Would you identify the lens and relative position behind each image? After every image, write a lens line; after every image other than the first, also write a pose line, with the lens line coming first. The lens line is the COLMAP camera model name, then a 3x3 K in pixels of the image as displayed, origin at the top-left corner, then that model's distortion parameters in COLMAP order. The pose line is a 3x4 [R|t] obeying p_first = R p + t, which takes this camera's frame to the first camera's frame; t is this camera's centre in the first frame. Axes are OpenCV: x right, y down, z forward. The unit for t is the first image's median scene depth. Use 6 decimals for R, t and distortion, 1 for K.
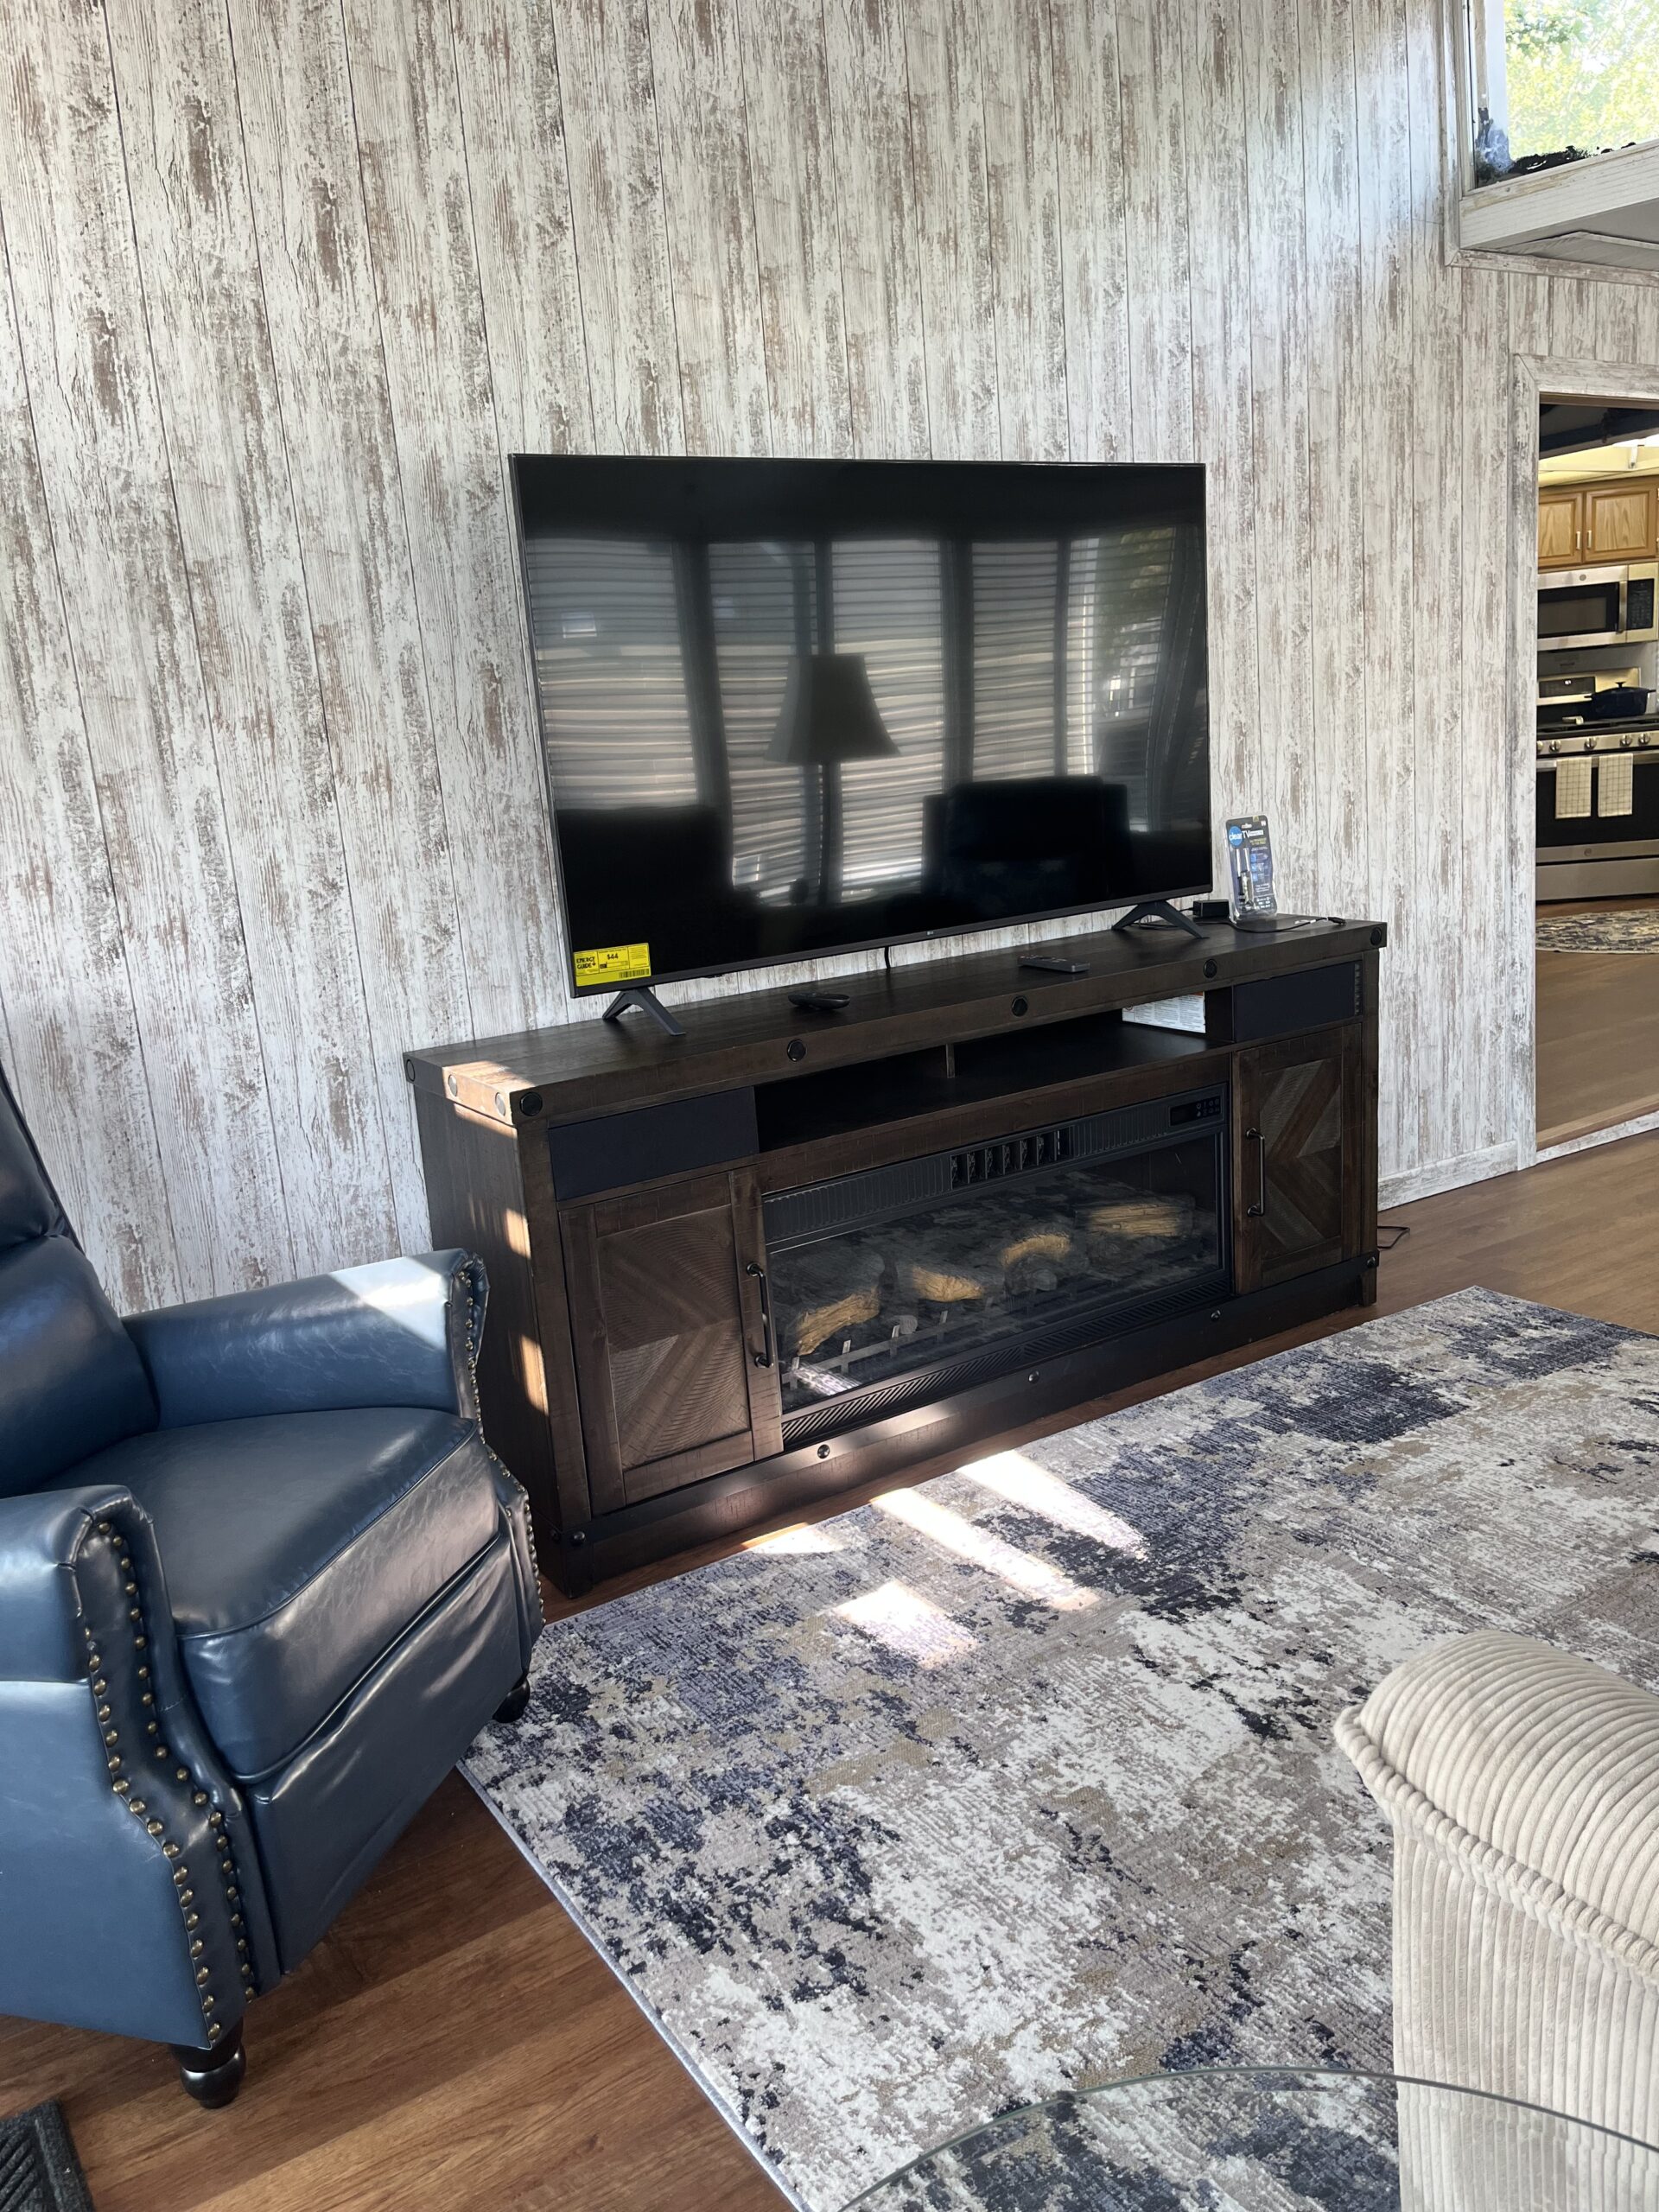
lens RADIAL K [[1687.9, 0, 822.4], [0, 1687.9, 1111.9], [0, 0, 1]] dist [0.066112, -0.094100]
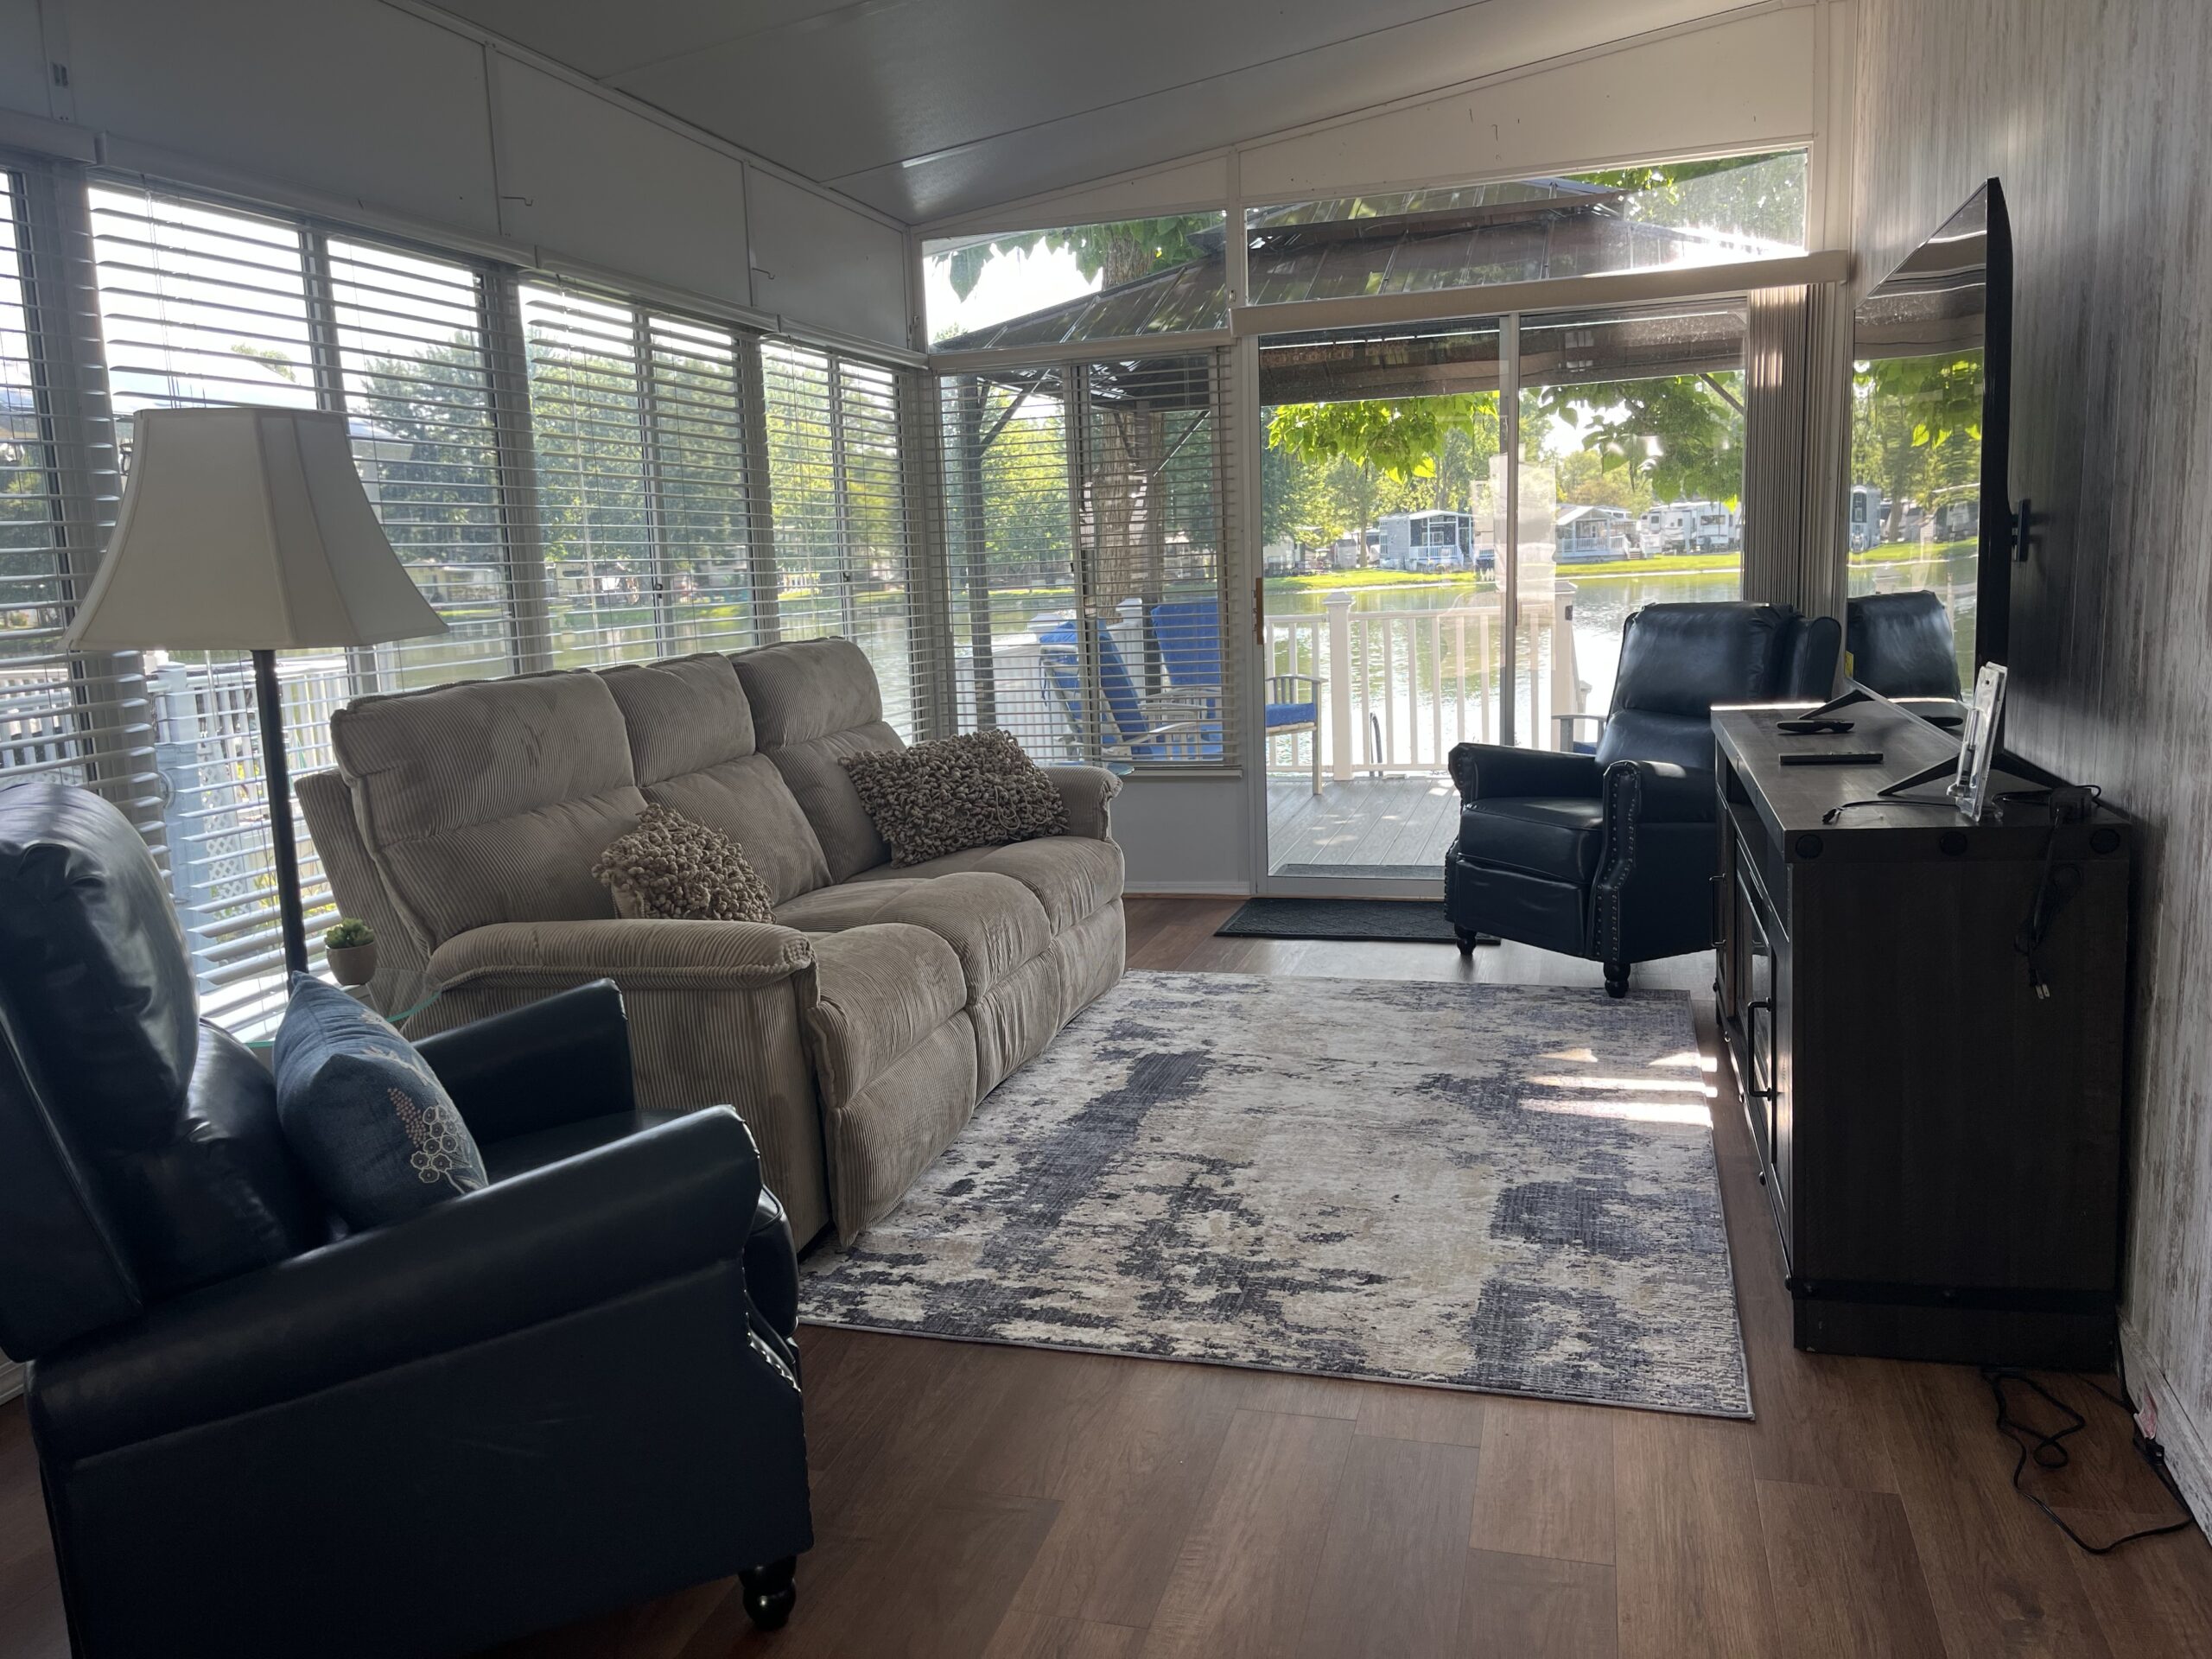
lens RADIAL K [[1687.9, 0, 1104.4], [0, 1687.9, 832.7], [0, 0, 1]] dist [0.066112, -0.094100]
pose [[-0.757978, 0.211800, -0.616936, 1.162847], [-0.031046, 0.933028, 0.358461, -0.419673], [0.651541, 0.290858, -0.700640, 1.536582]]
